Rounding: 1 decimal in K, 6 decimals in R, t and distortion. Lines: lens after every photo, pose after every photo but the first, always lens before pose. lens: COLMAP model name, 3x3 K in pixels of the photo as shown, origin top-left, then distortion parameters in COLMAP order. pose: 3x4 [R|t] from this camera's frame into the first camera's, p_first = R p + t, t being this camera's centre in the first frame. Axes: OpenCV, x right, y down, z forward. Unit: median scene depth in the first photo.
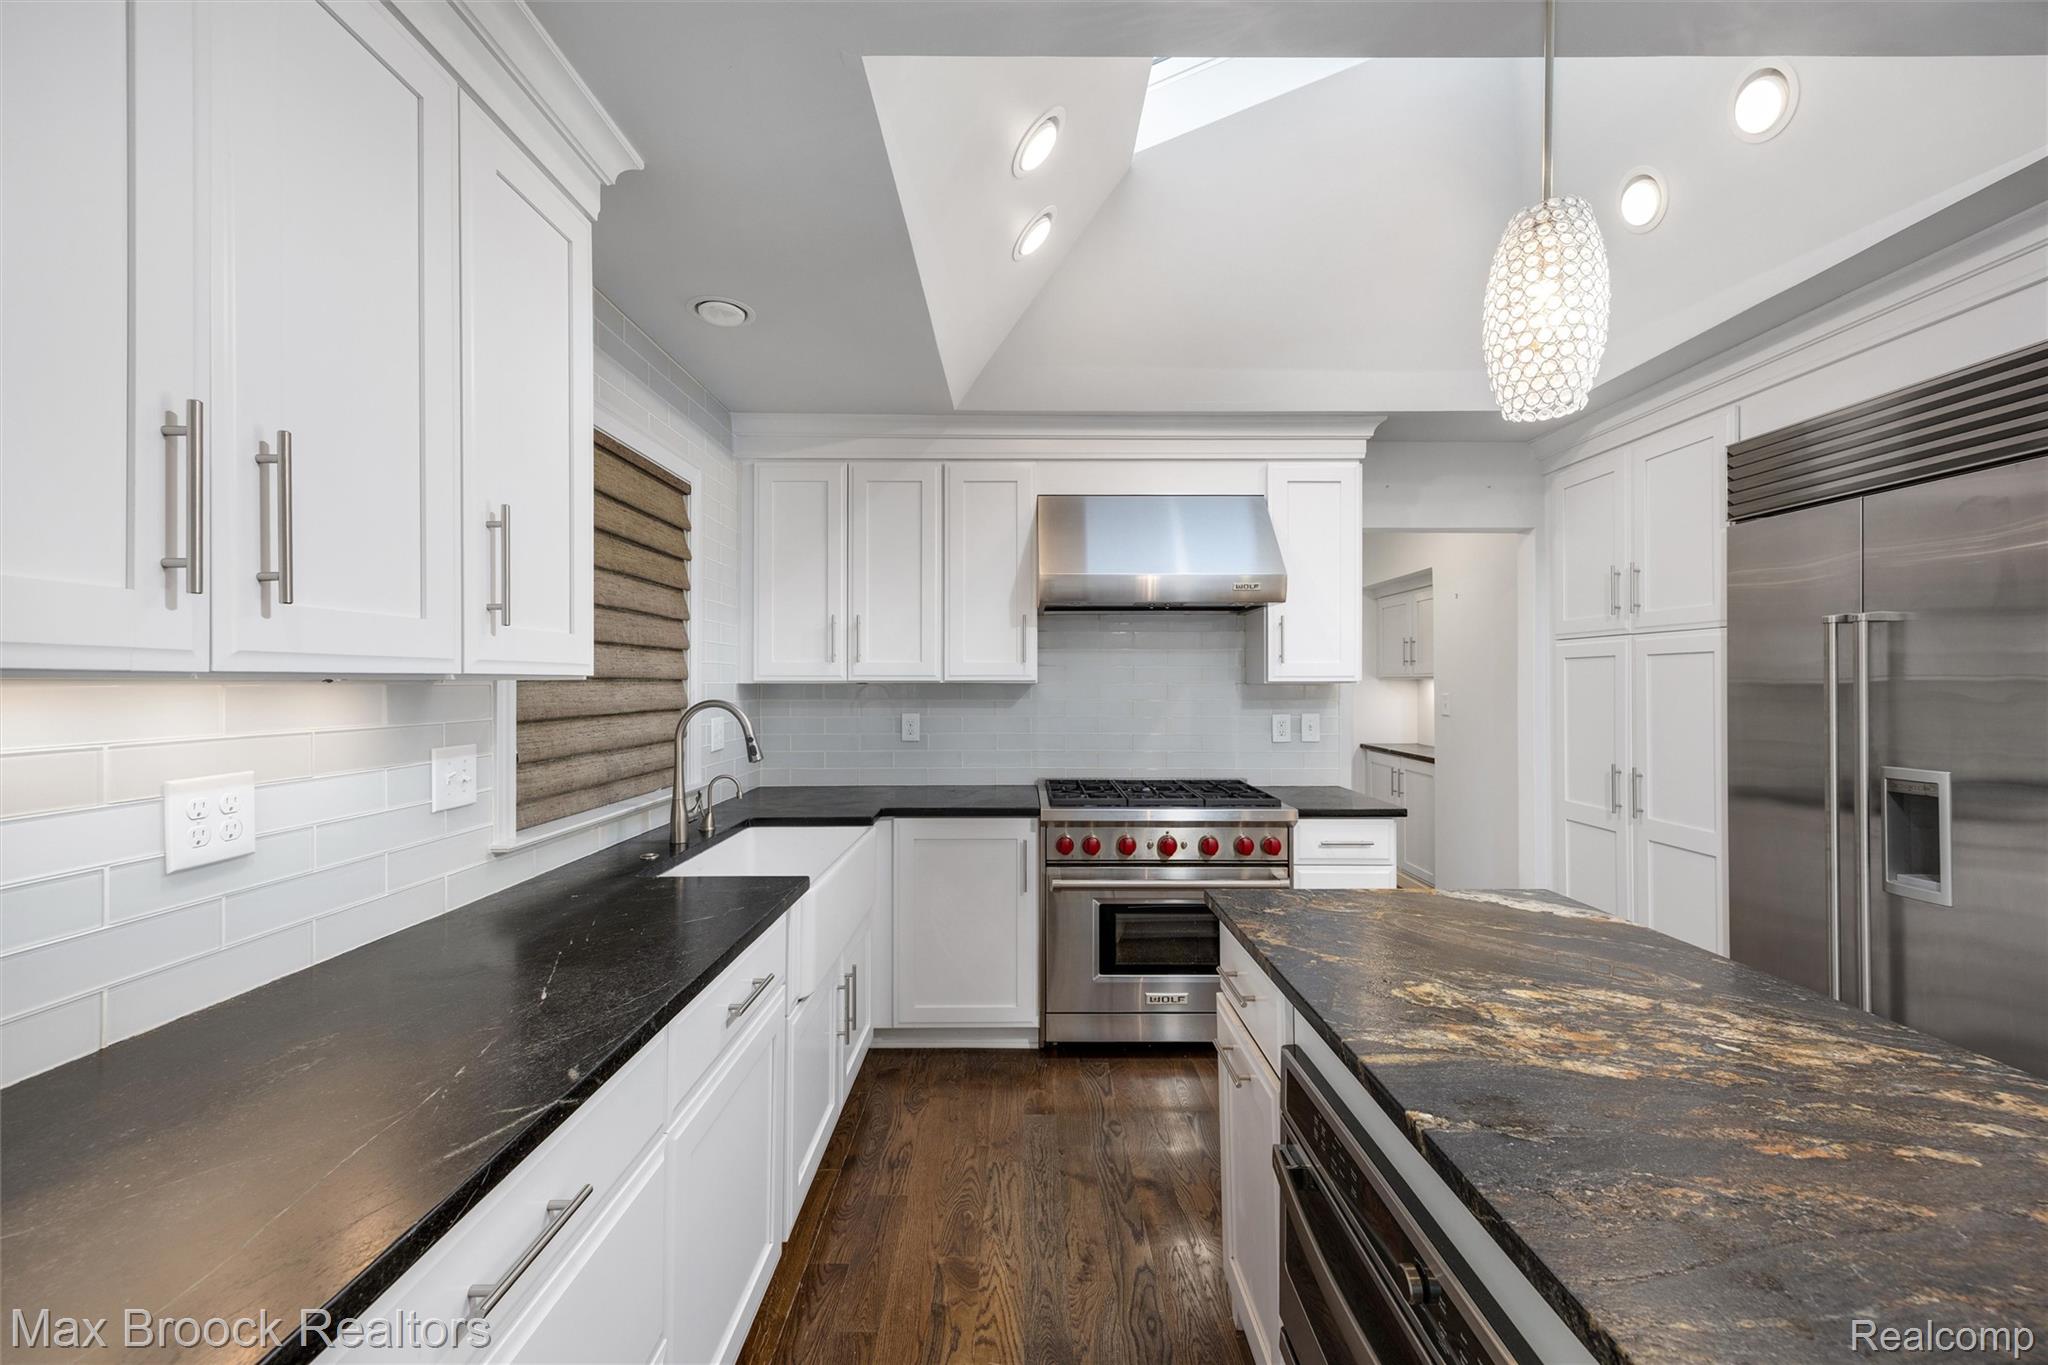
lens RADIAL K [[823.2, 0, 1027.8], [0, 823.2, 677.6], [0, 0, 1]] dist [0.010455, -0.000184]
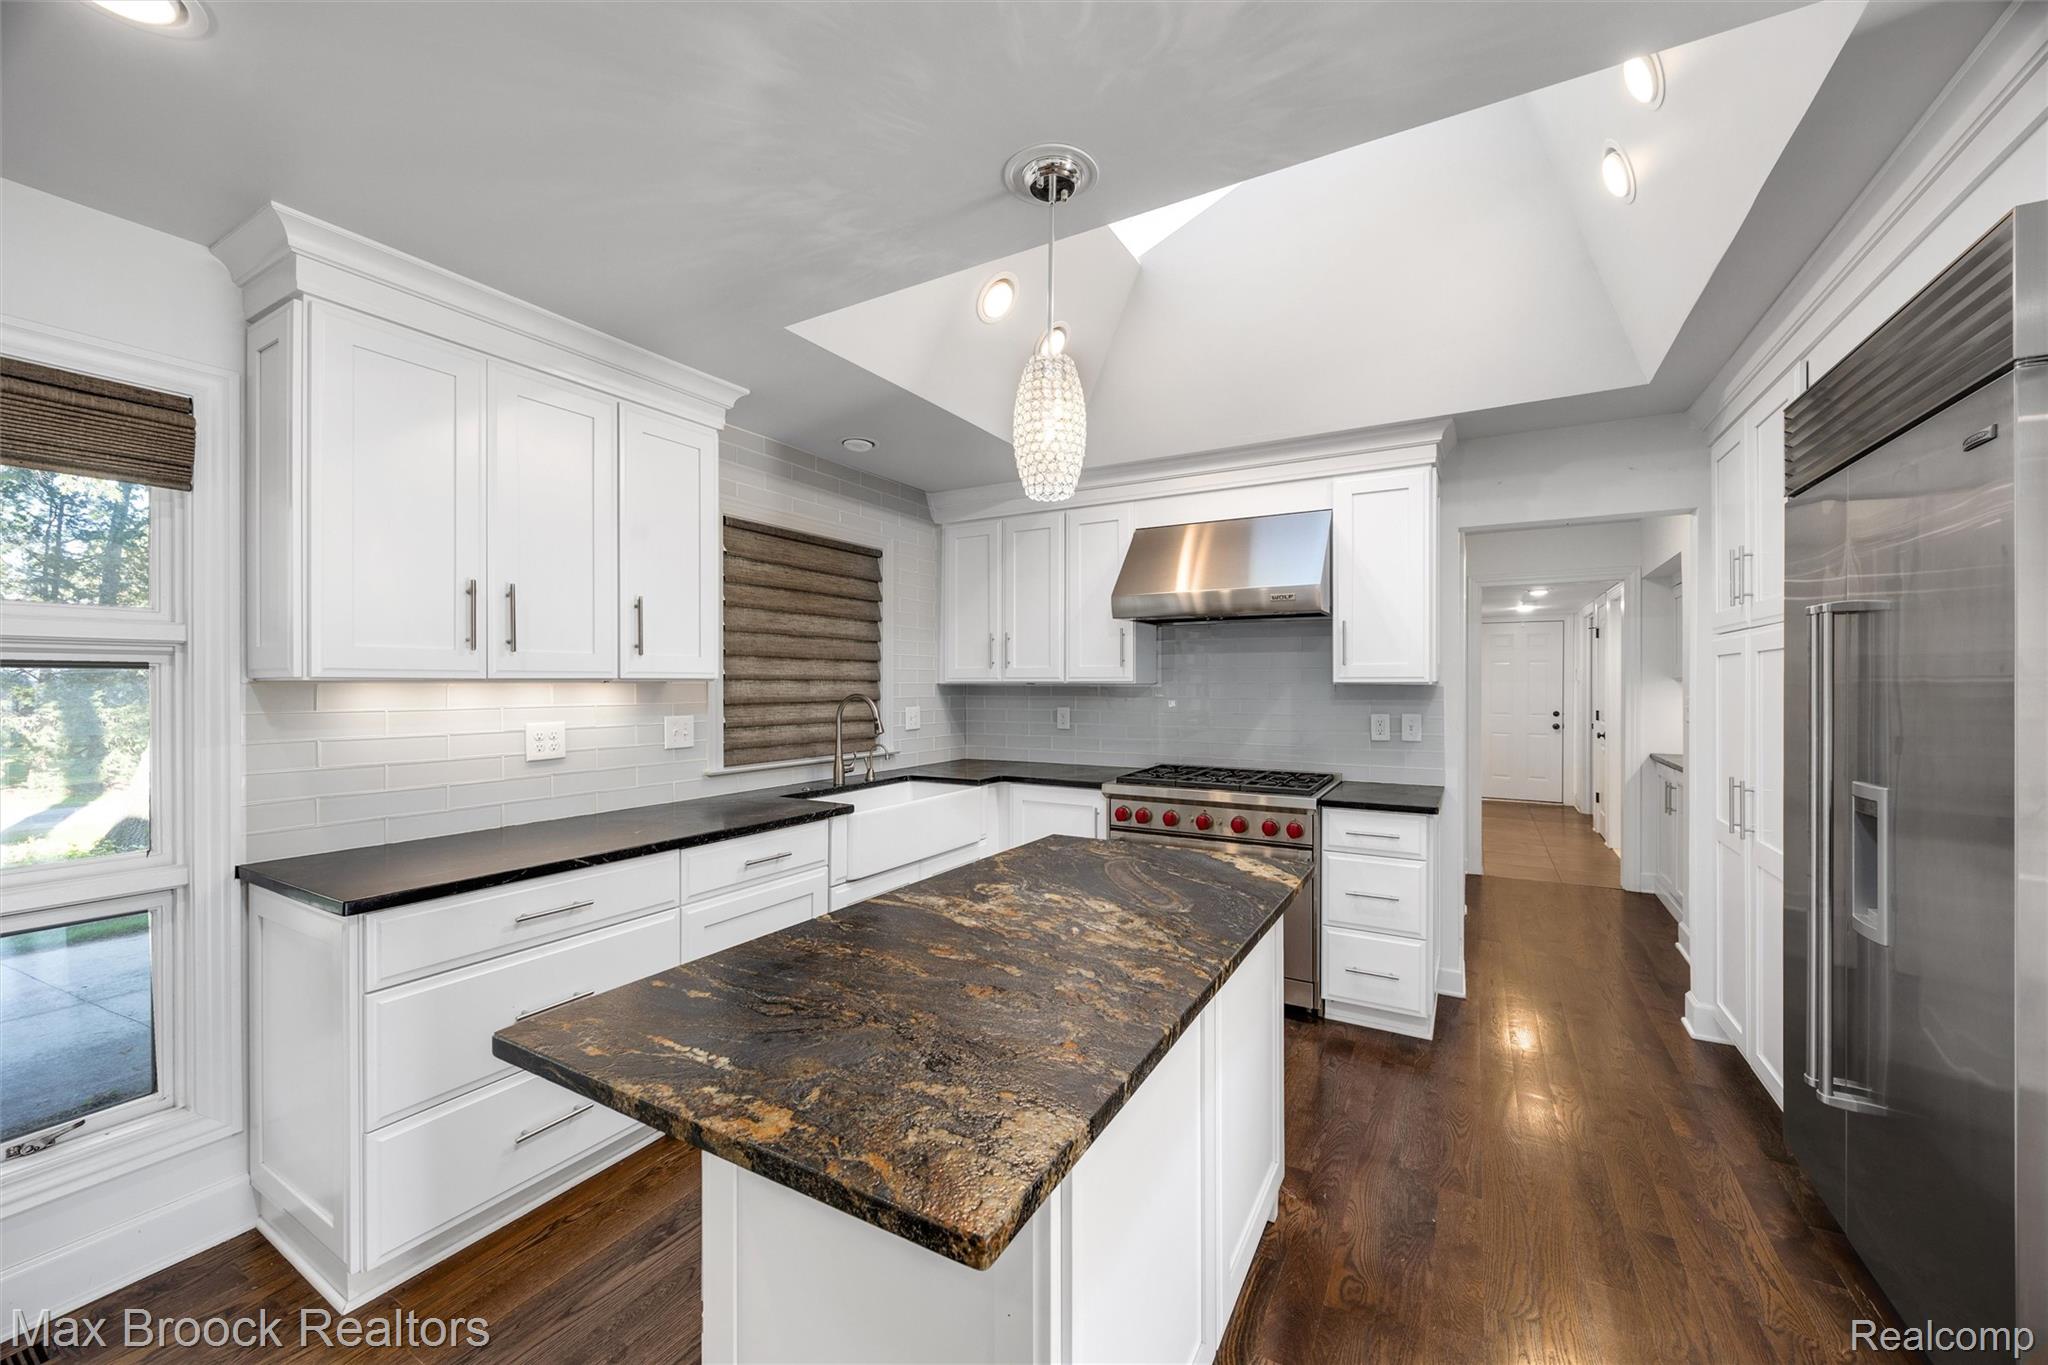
lens RADIAL K [[772.5, 0, 1031.9], [0, 772.5, 685.3], [0, 0, 1]] dist [-0.009618, -0.000133]
pose [[0.867337, 0.001906, -0.497718, 0.658458], [0.002148, 0.999969, 0.007572, 0.000102], [0.497717, -0.007637, 0.867306, -0.102122]]
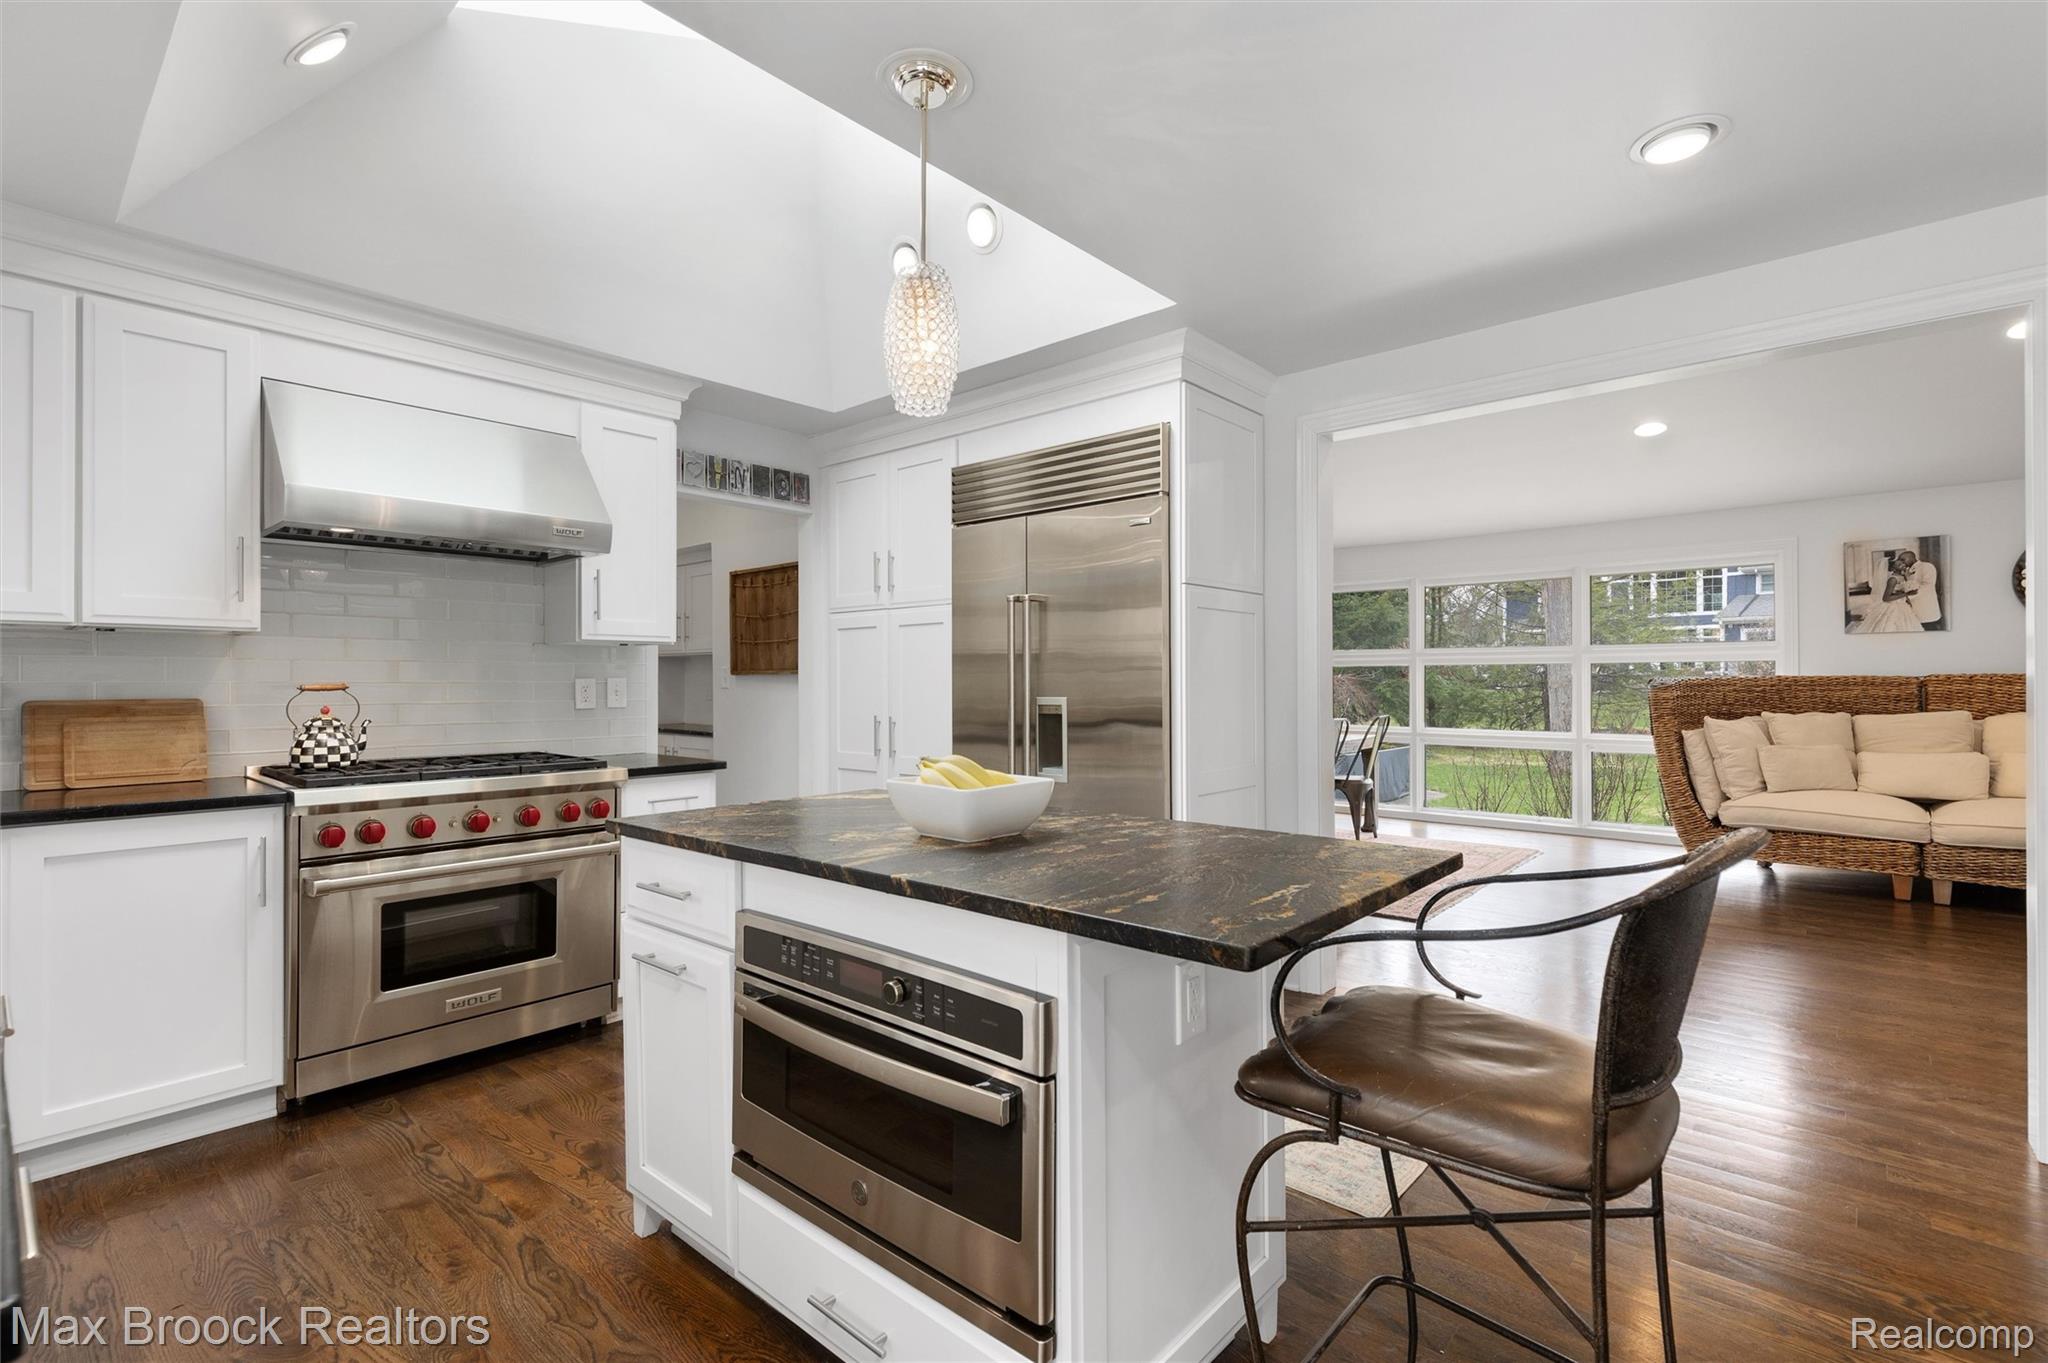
lens RADIAL K [[925.0, 0, 1028.2], [0, 925.0, 677.0], [0, 0, 1]] dist [0.001923, -0.001615]
pose [[0.662817, 0.001100, 0.748781, -0.224121], [-0.001411, 0.999999, -0.000220, 0.068161], [-0.748780, -0.000911, 0.662818, -0.092847]]
